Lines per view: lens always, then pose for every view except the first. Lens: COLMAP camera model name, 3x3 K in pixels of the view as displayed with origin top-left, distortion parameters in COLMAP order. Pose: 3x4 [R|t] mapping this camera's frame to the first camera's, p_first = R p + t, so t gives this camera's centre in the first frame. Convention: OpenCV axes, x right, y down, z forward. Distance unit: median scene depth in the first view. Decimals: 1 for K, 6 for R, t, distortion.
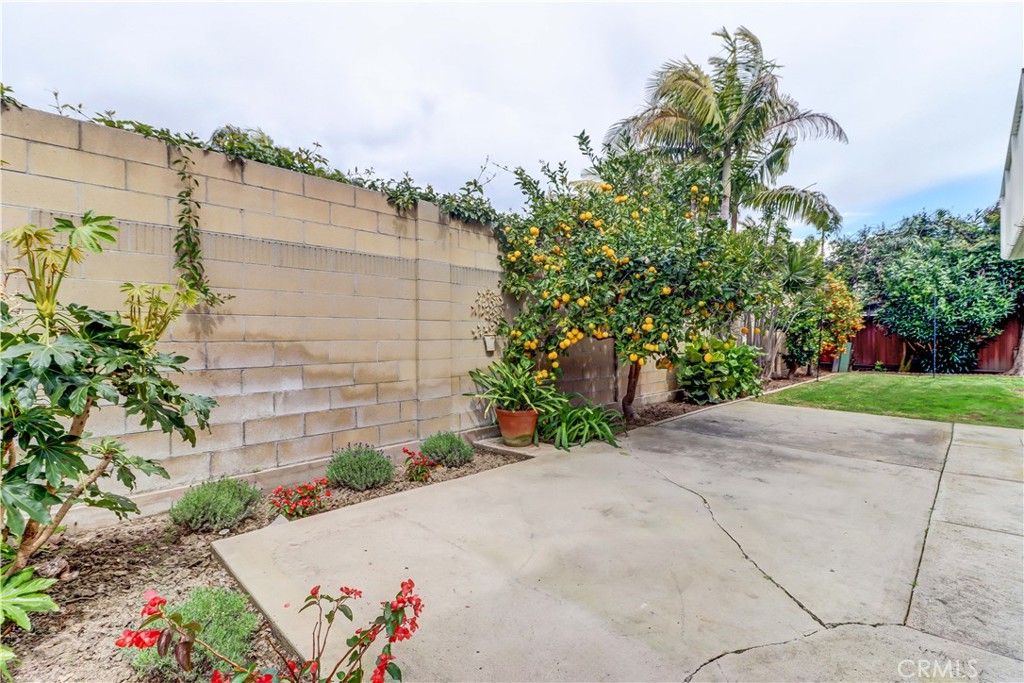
lens RADIAL K [[469.5, 0, 512.8], [0, 469.5, 336.1], [0, 0, 1]] dist [0.024183, -0.018938]
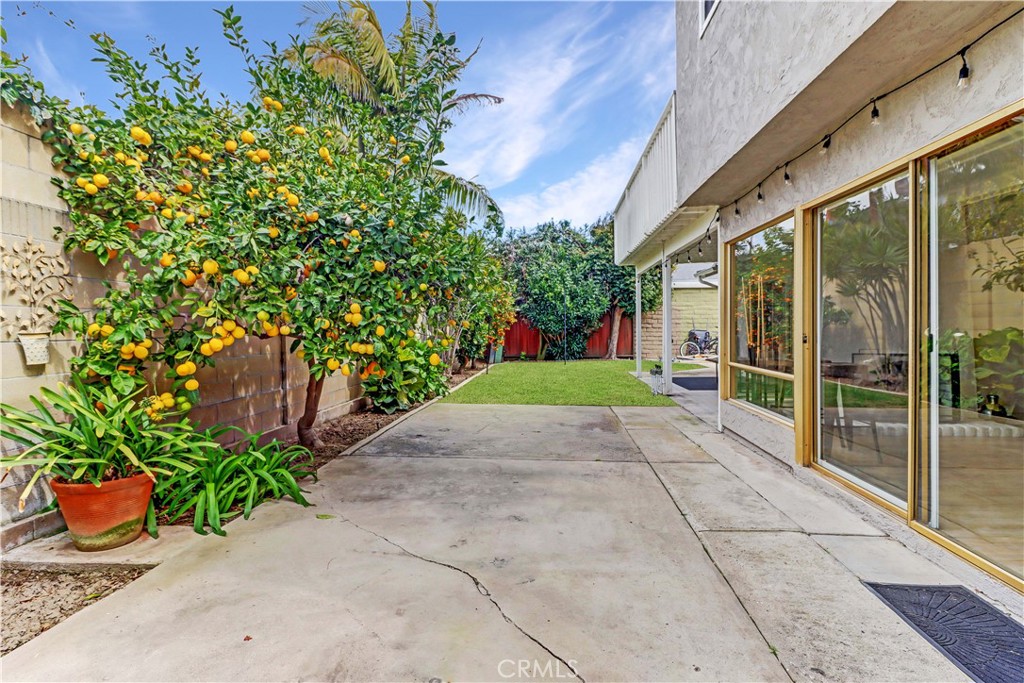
lens RADIAL K [[507.0, 0, 511.3], [0, 507.0, 336.2], [0, 0, 1]] dist [0.020579, -0.018615]
pose [[0.774404, -0.017859, 0.632440, 0.001959], [0.011524, 0.999834, 0.014123, -0.001125], [-0.632587, -0.003649, 0.774481, 0.266780]]
